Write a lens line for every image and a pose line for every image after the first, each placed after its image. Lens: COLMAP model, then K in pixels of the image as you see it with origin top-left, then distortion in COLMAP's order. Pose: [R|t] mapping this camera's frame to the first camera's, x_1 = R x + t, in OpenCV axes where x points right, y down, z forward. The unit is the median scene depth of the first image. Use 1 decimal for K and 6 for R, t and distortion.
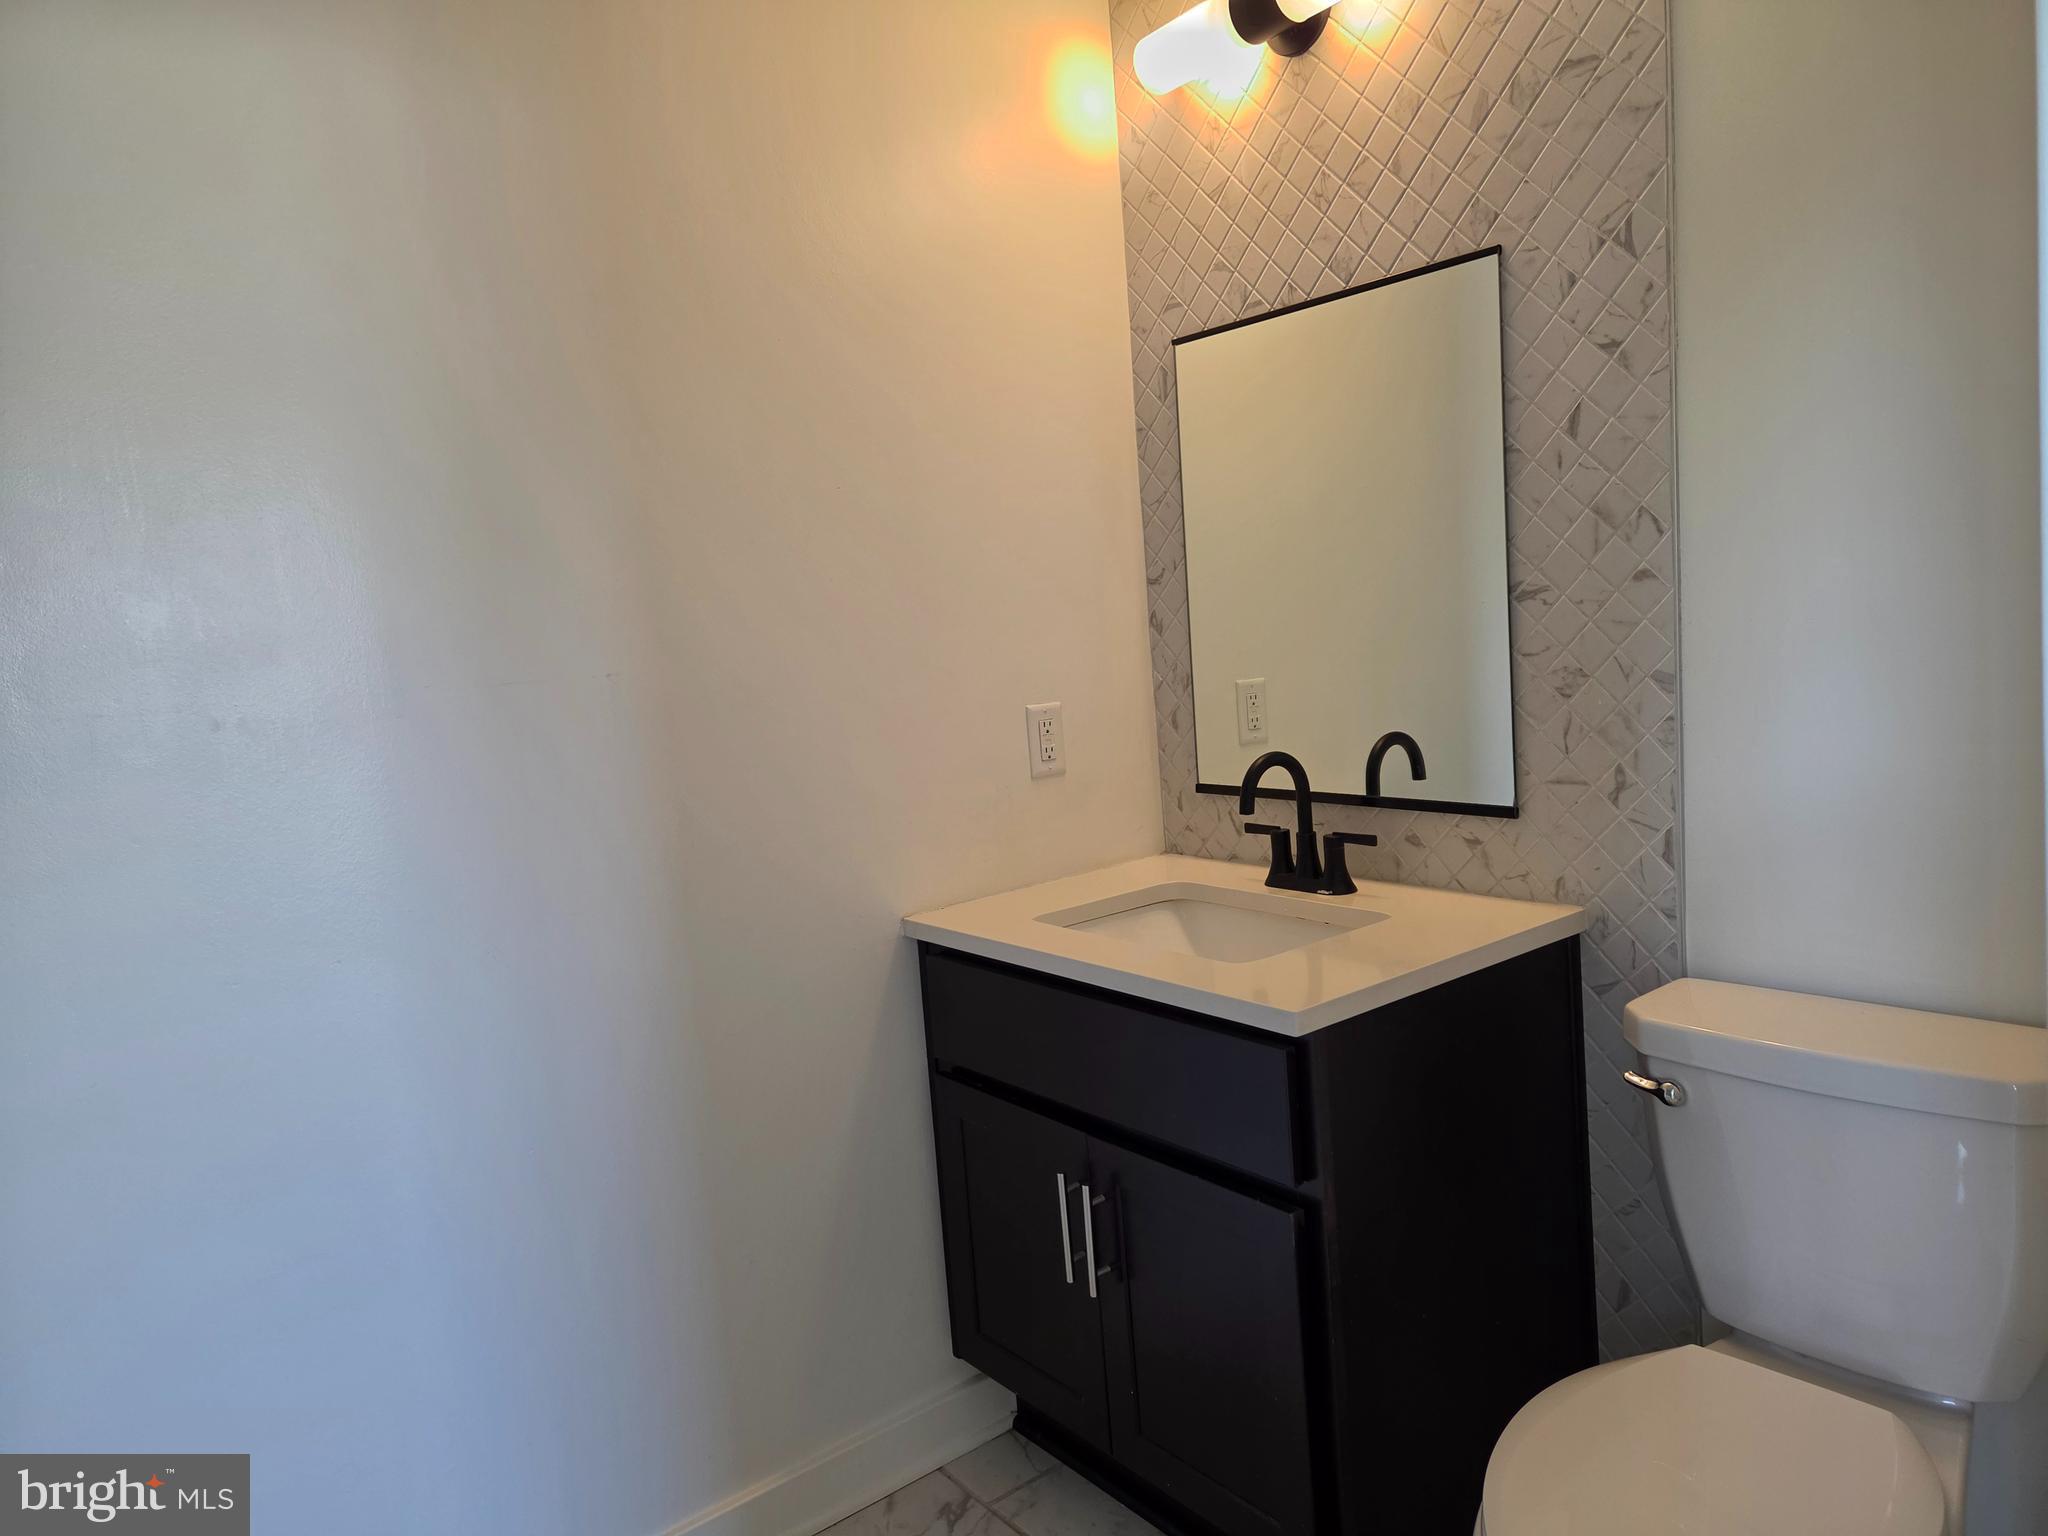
lens RADIAL K [[1373.0, 0, 1030.9], [0, 1373.0, 754.4], [0, 0, 1]] dist [0.059579, -0.046972]
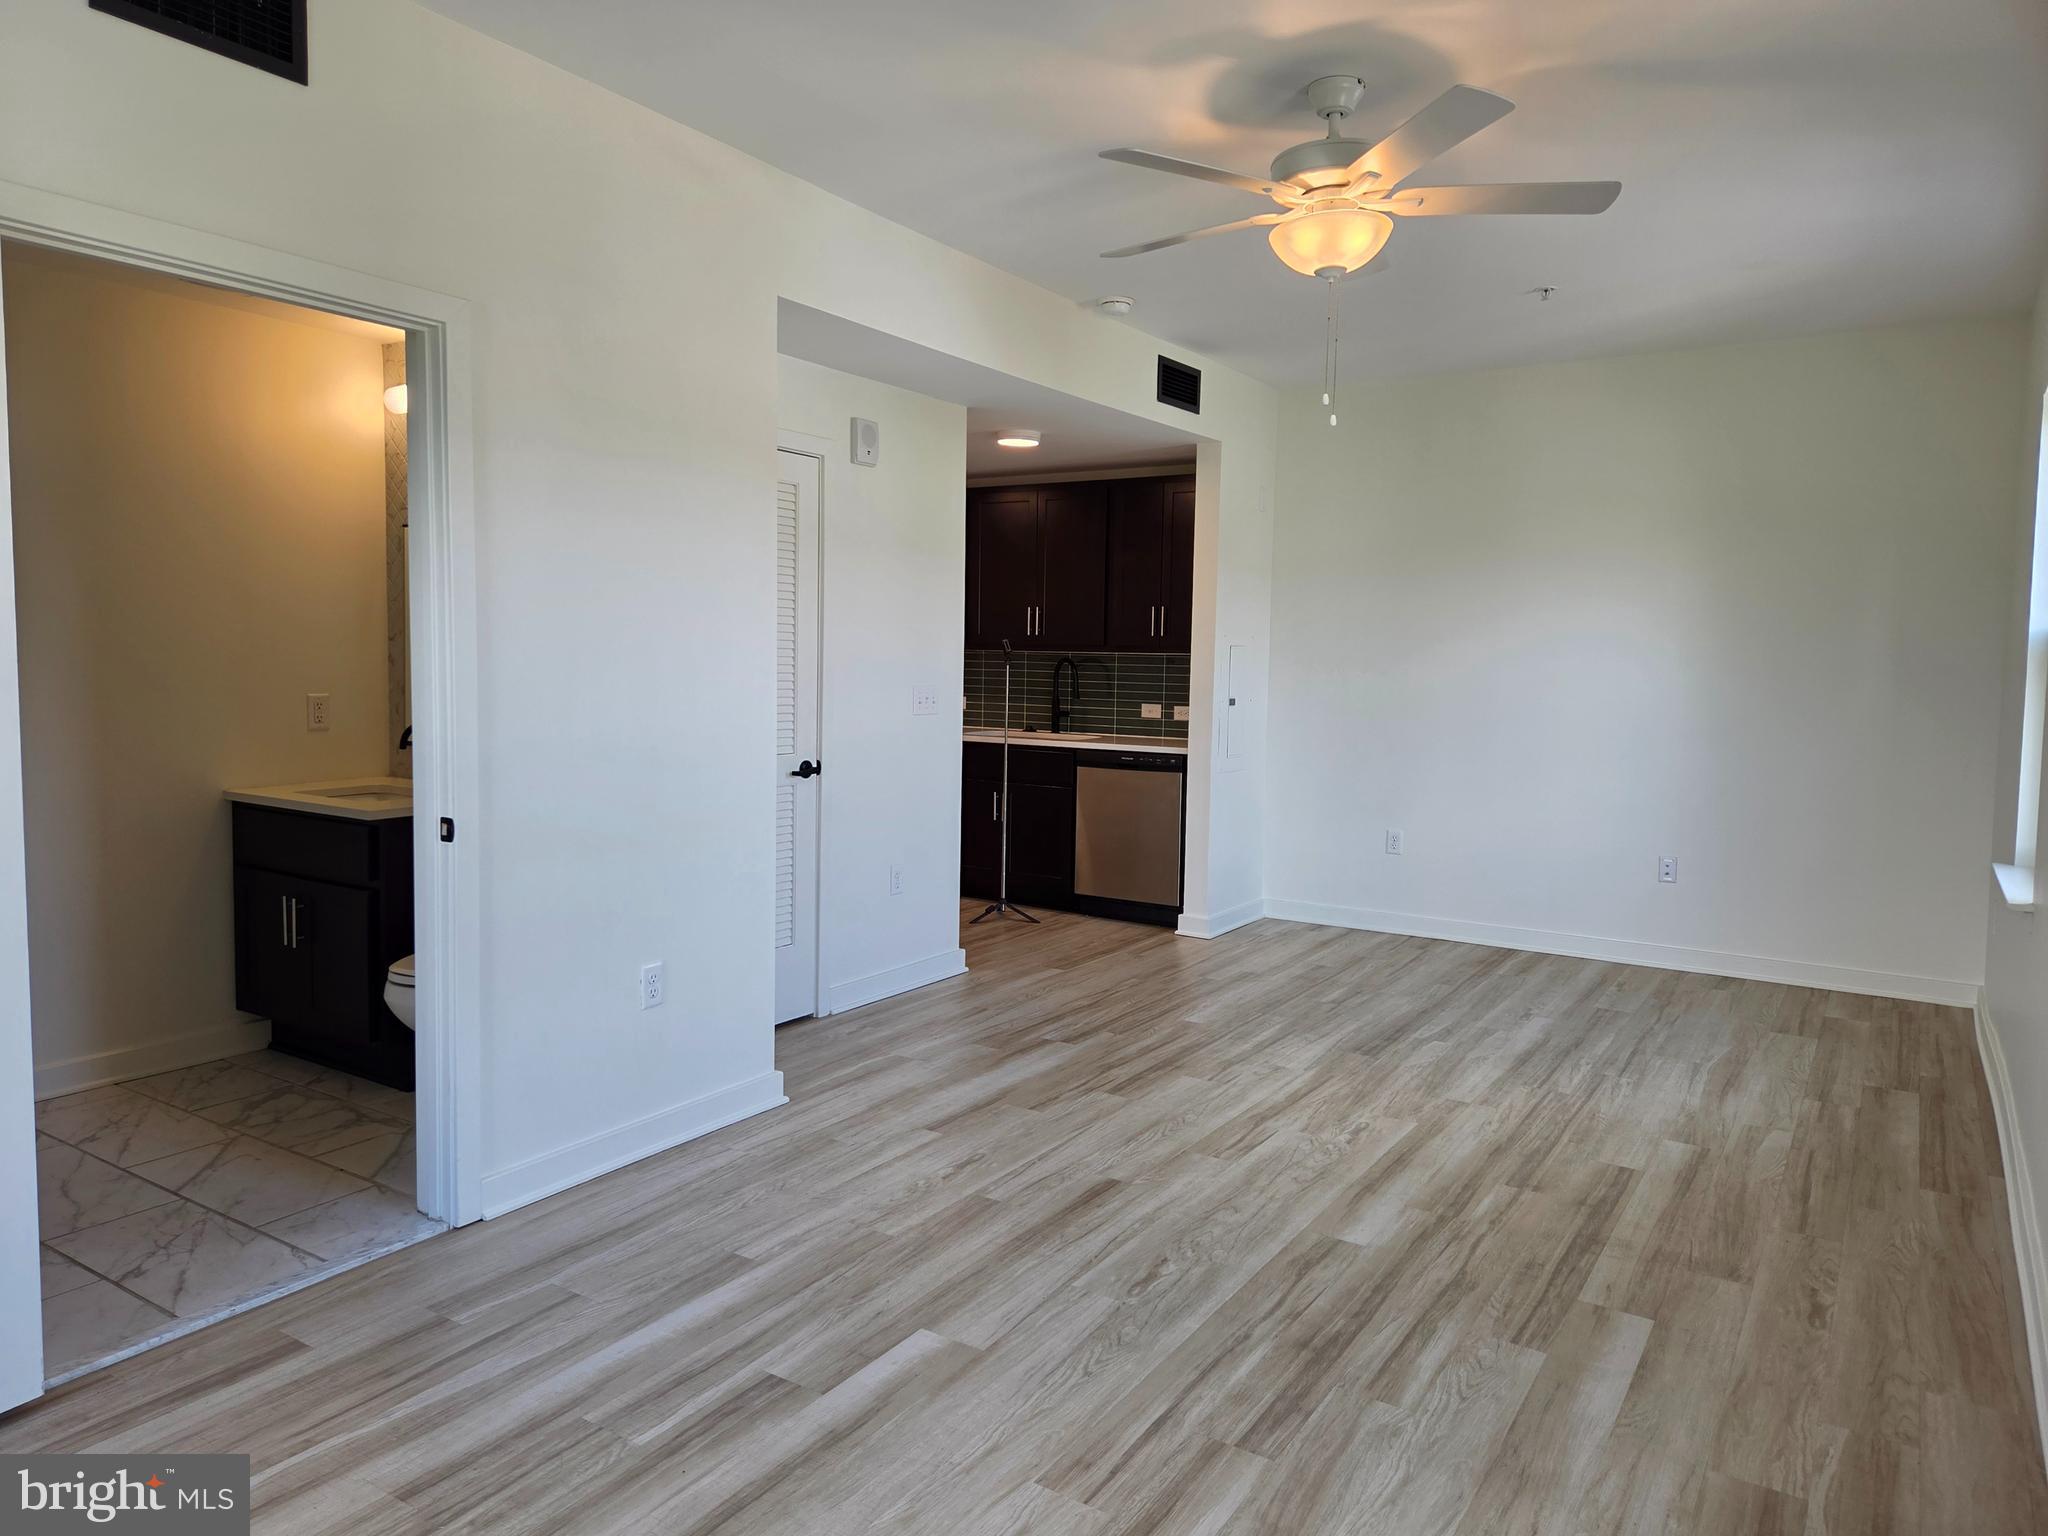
lens RADIAL K [[1373.0, 0, 1006.0], [0, 1373.0, 747.0], [0, 0, 1]] dist [0.059579, -0.046972]
pose [[0.950607, 0.070046, 0.302390, 0.386857], [-0.056704, 0.997000, -0.052689, 0.098489], [-0.305173, 0.032940, 0.951727, -1.354362]]
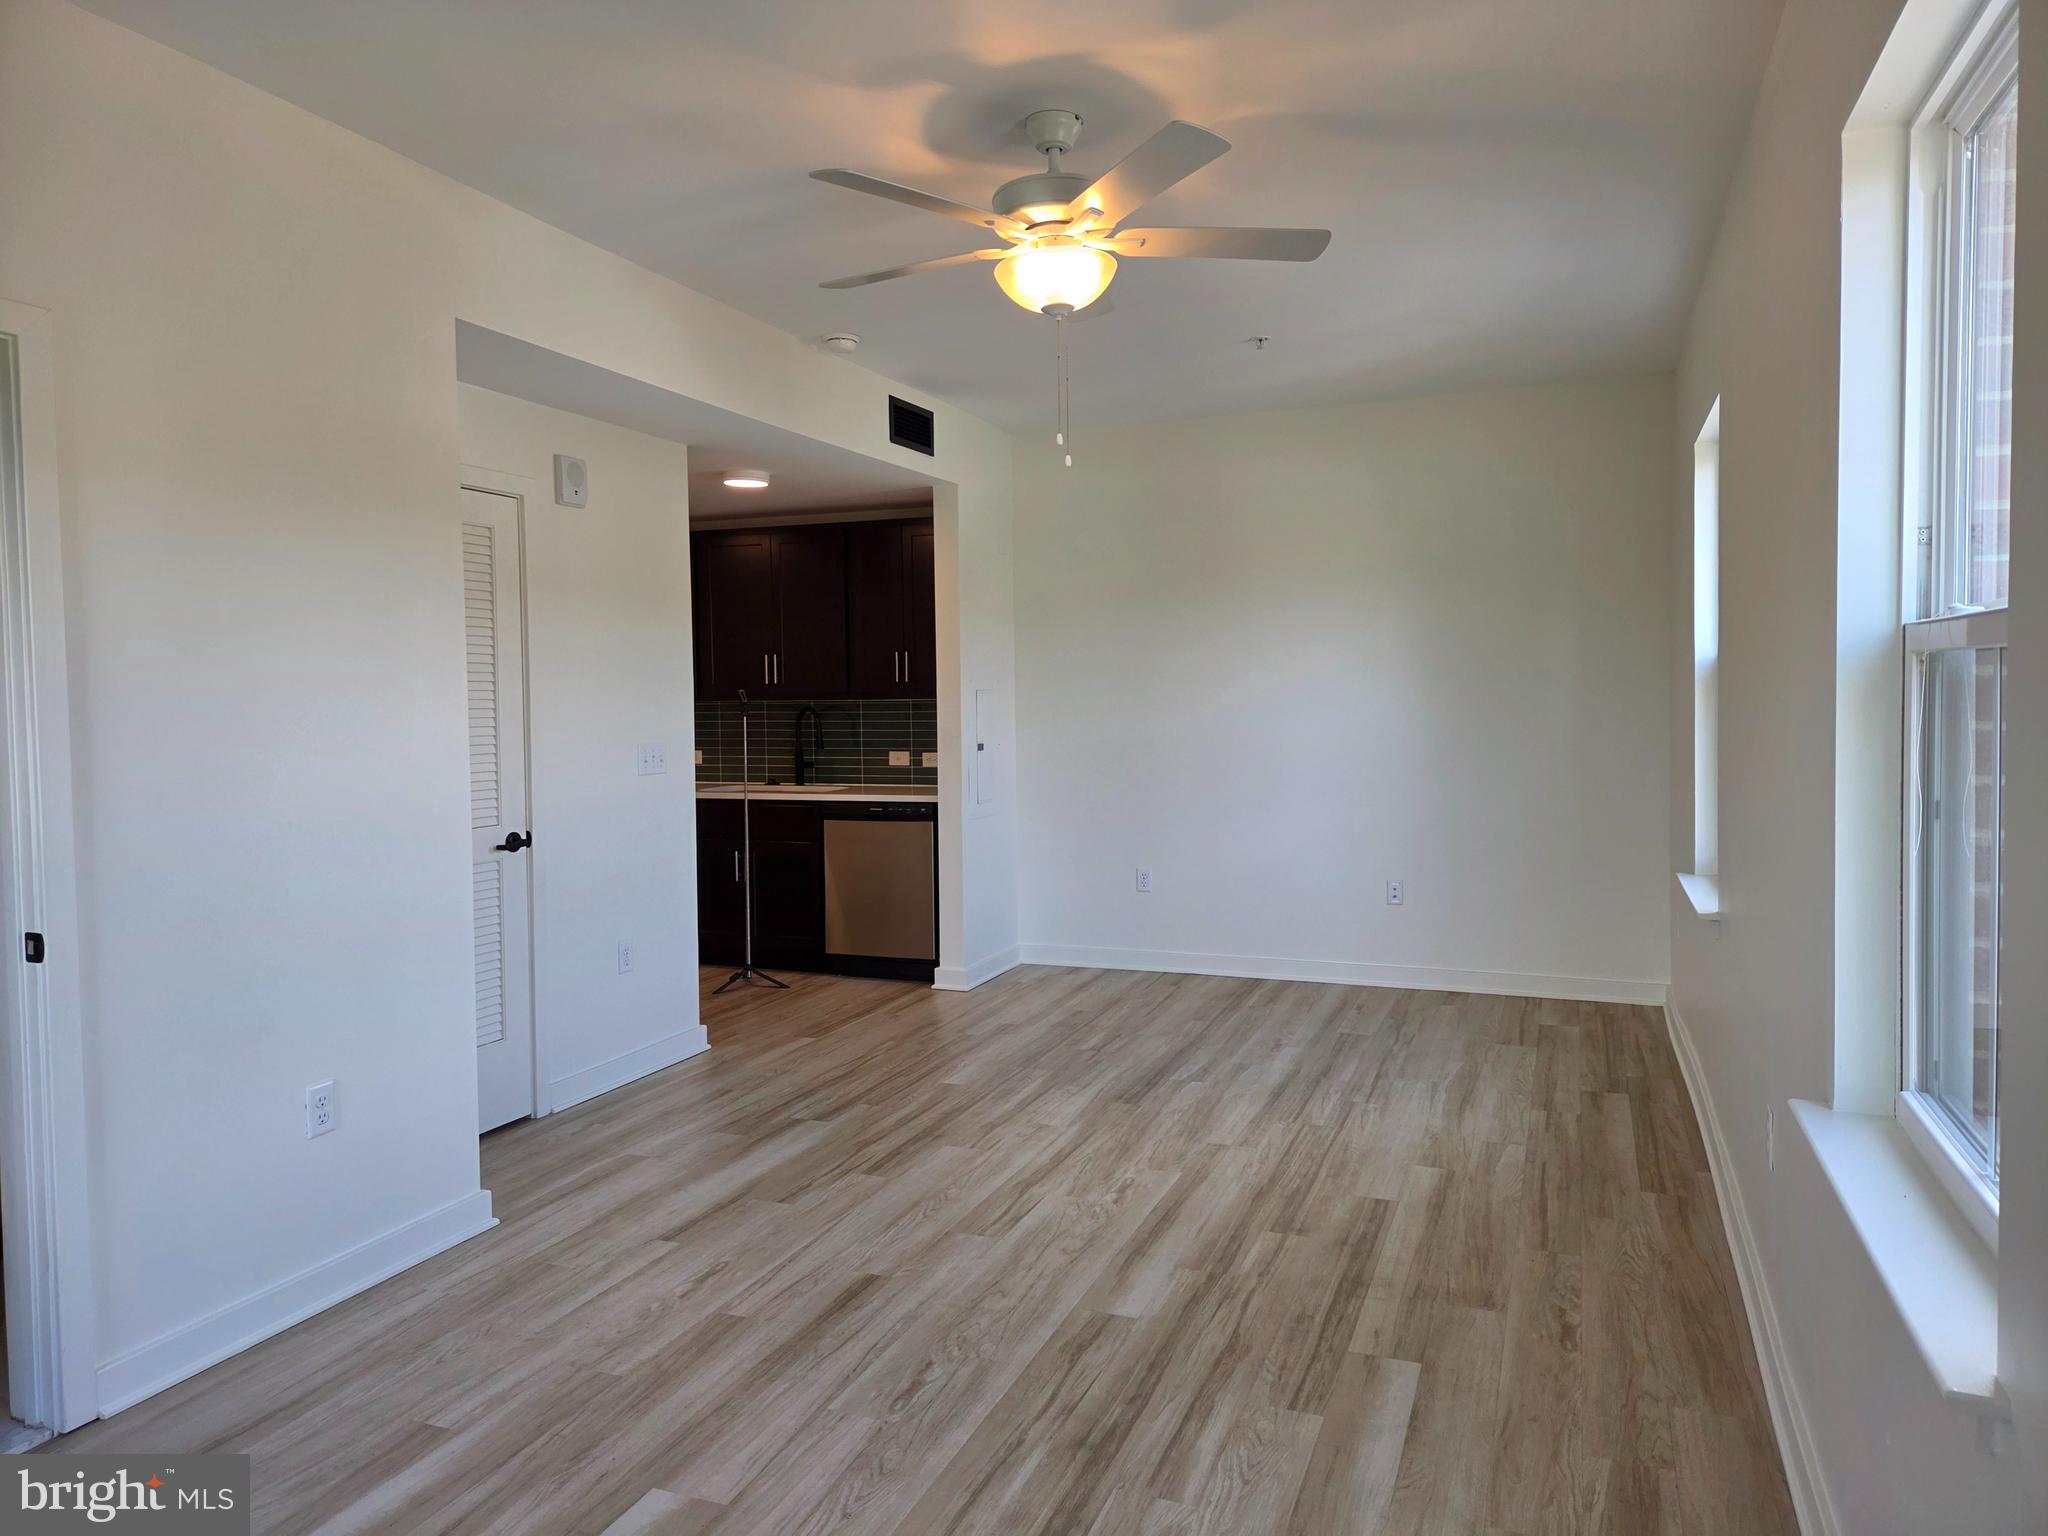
lens RADIAL K [[1373.0, 0, 1041.1], [0, 1373.0, 743.4], [0, 0, 1]] dist [0.059579, -0.046972]
pose [[0.871270, 0.046388, 0.488608, 0.452462], [-0.001427, 0.995759, -0.091992, 0.067464], [-0.490803, 0.079452, 0.867640, -1.233161]]
